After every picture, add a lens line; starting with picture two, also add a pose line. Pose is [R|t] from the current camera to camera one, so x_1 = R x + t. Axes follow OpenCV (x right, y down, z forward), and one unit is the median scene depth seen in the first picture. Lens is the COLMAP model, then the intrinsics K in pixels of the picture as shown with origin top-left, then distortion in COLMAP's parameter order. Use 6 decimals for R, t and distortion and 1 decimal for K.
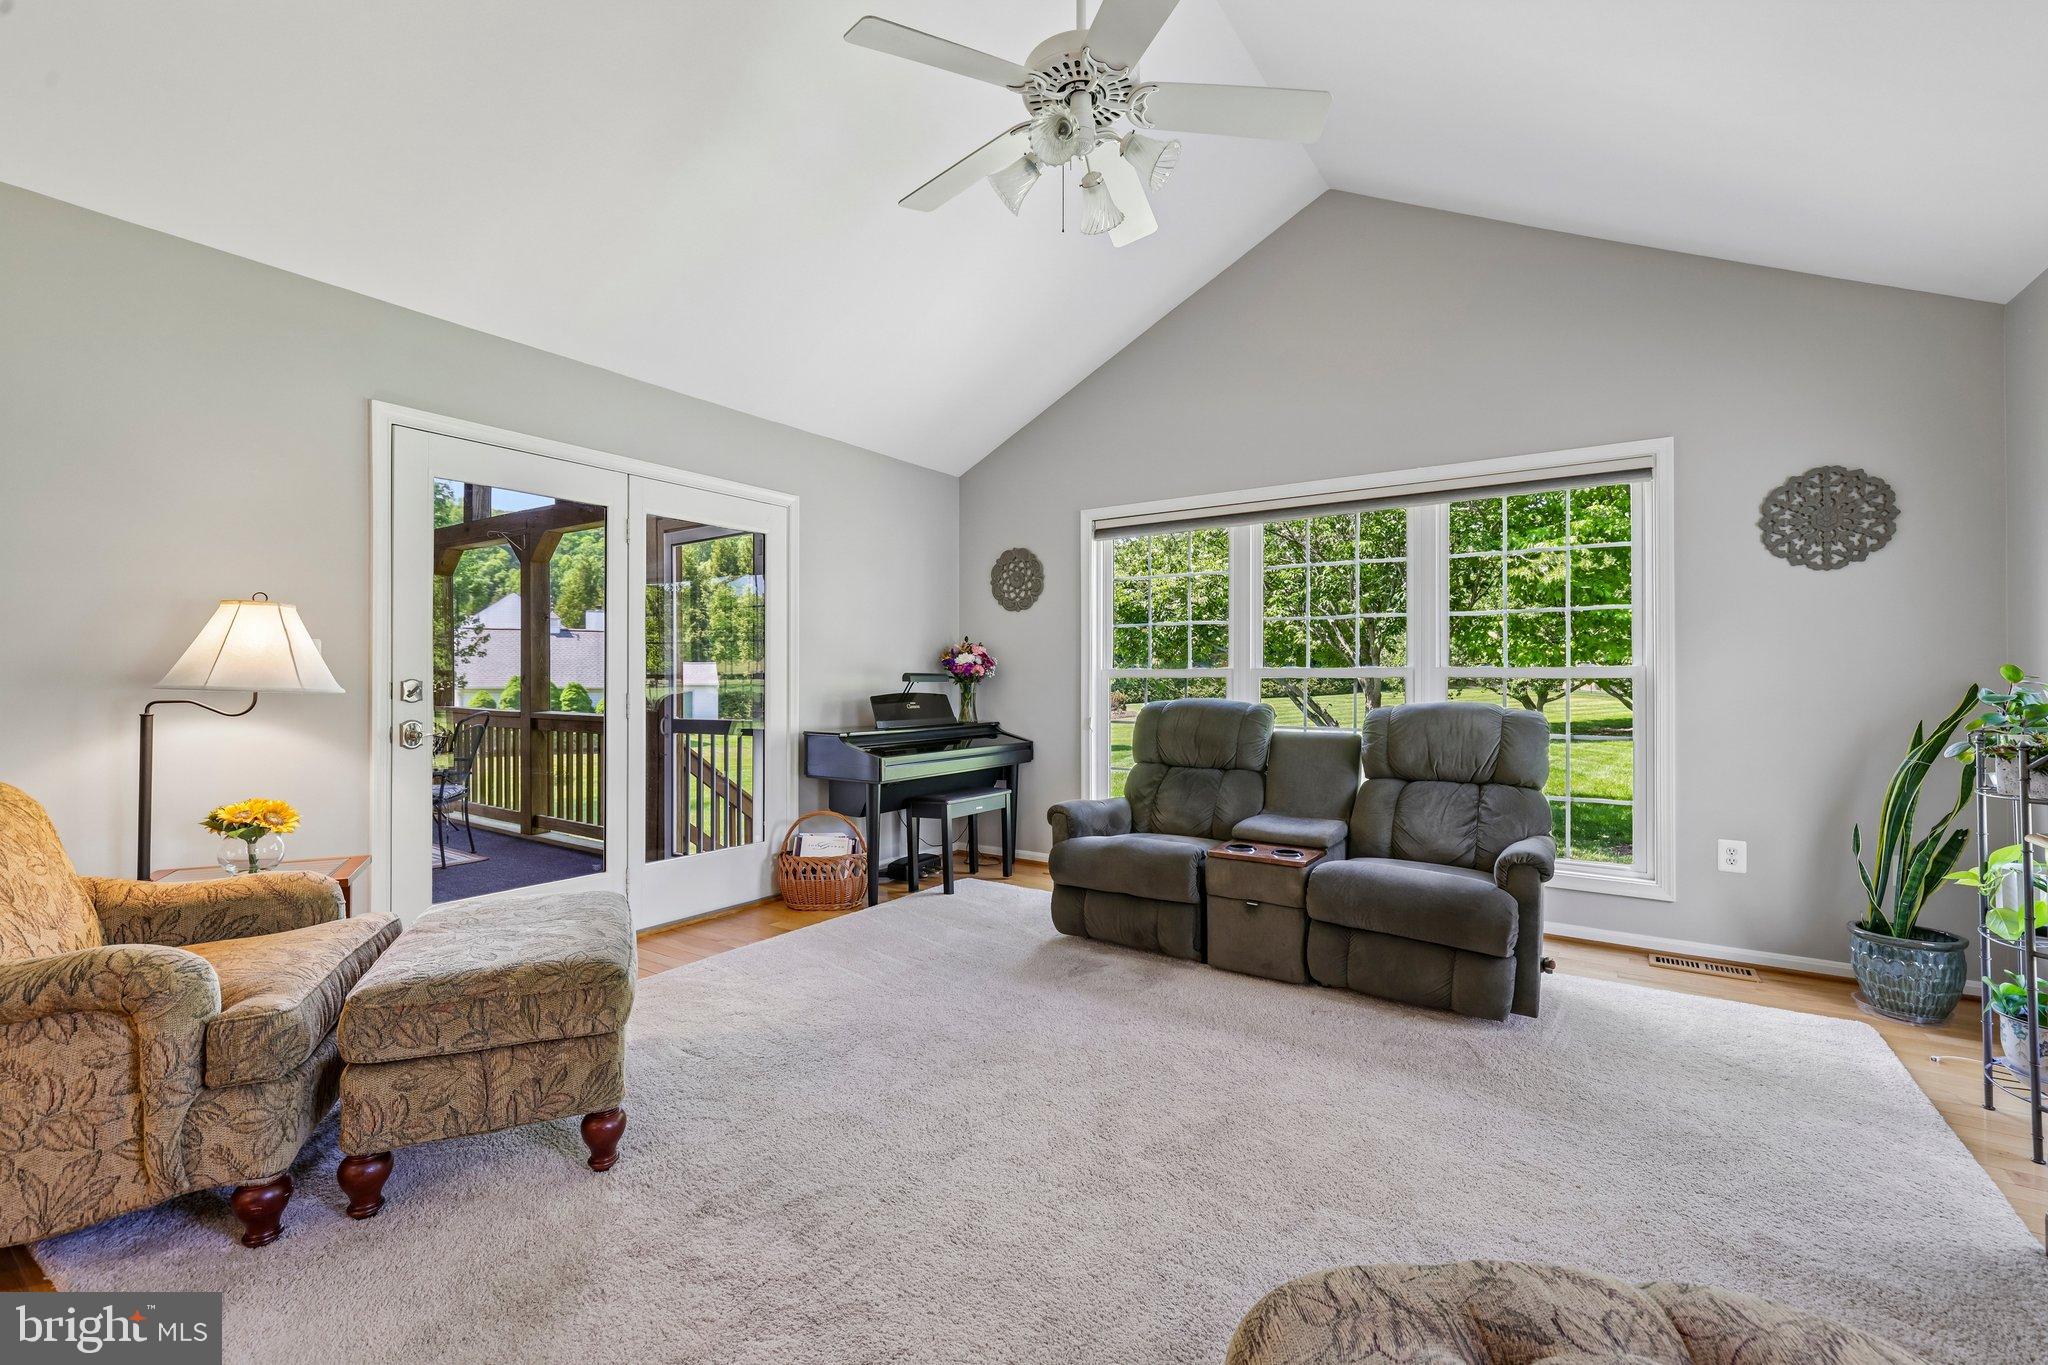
lens RADIAL K [[871.2, 0, 1017.8], [0, 871.2, 680.7], [0, 0, 1]] dist [-0.002646, 0.001914]
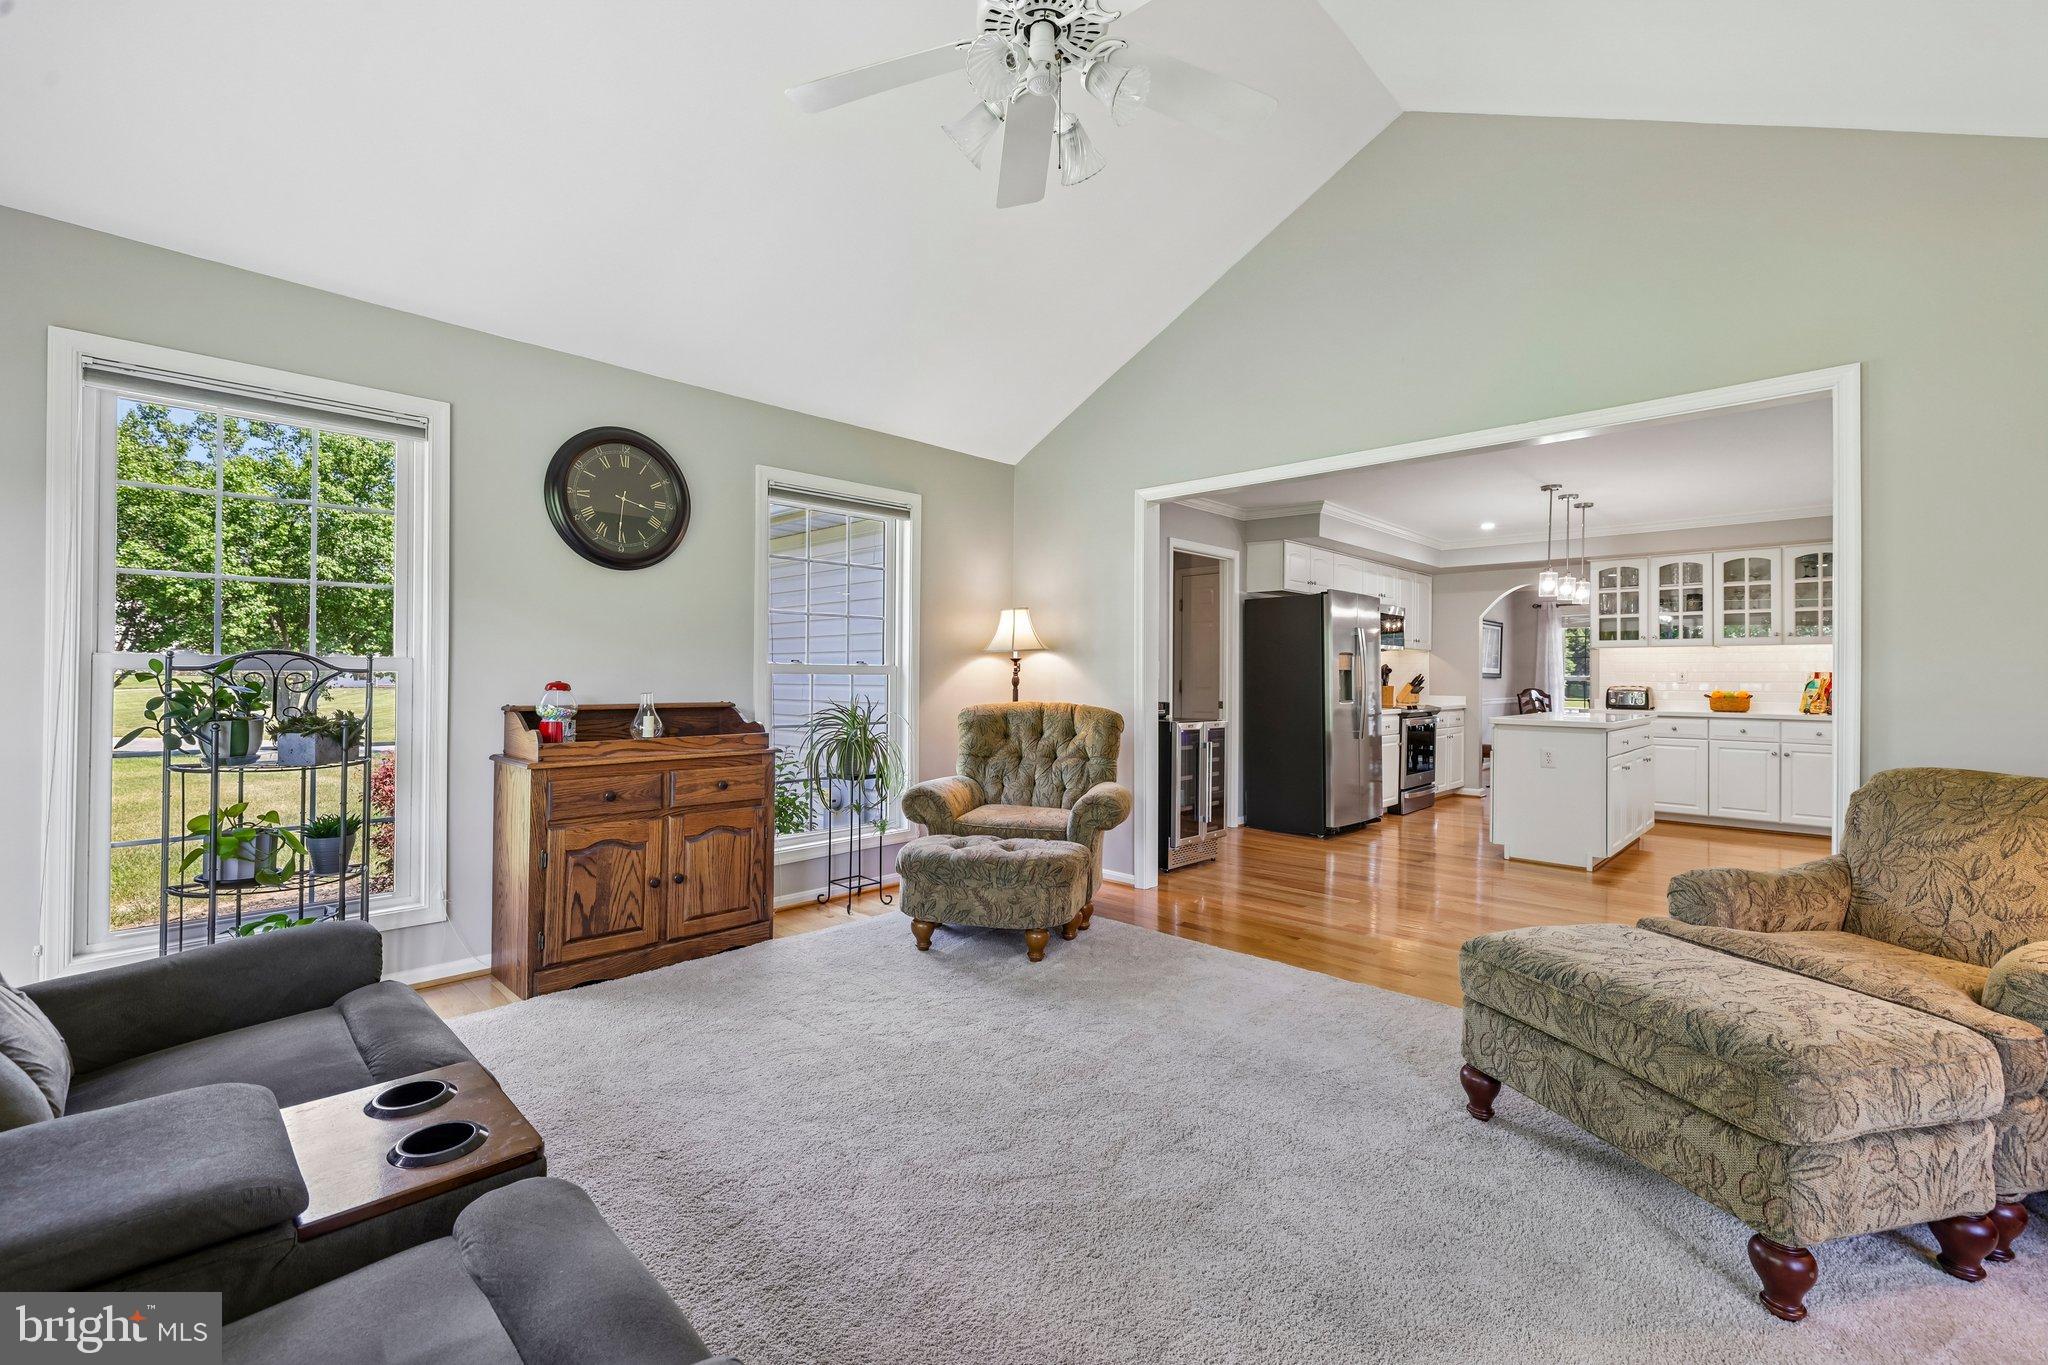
lens RADIAL K [[871.2, 0, 1004.8], [0, 871.2, 670.0], [0, 0, 1]] dist [-0.002646, 0.001914]
pose [[-0.983978, -0.009064, 0.178058, -0.037255], [-0.009916, 0.999943, -0.003898, -0.007532], [-0.178012, -0.005601, -0.984012, 1.297672]]
